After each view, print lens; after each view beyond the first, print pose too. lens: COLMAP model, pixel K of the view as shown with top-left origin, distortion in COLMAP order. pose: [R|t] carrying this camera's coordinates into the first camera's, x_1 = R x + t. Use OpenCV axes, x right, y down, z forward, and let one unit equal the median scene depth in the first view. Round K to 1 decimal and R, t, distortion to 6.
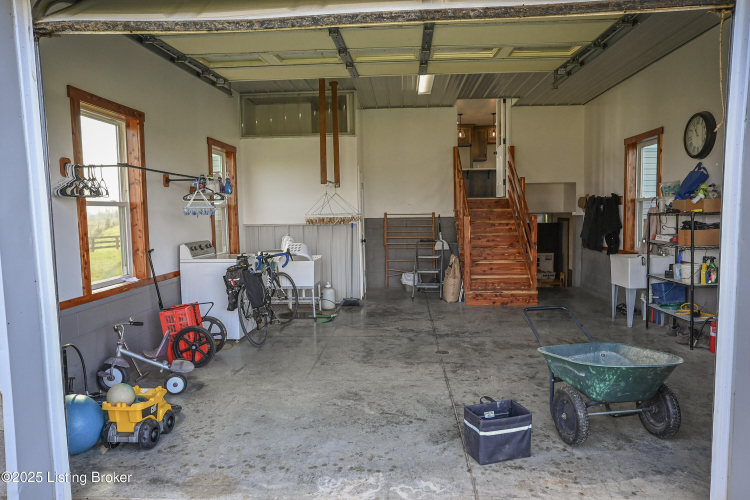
lens RADIAL K [[514.8, 0, 375.0], [0, 514.8, 250.0], [0, 0, 1]] dist [-0.091569, 0.065803]
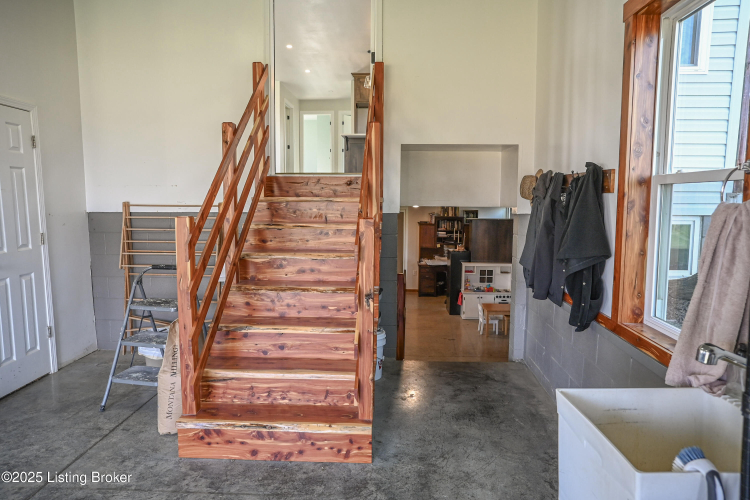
lens RADIAL K [[514.8, 0, 375.0], [0, 514.8, 250.0], [0, 0, 1]] dist [-0.091569, 0.065803]
pose [[0.999608, 0.015994, 0.022994, 0.308320], [-0.016712, 0.999368, 0.031379, -0.056759], [-0.022477, -0.031751, 0.999243, 0.634755]]
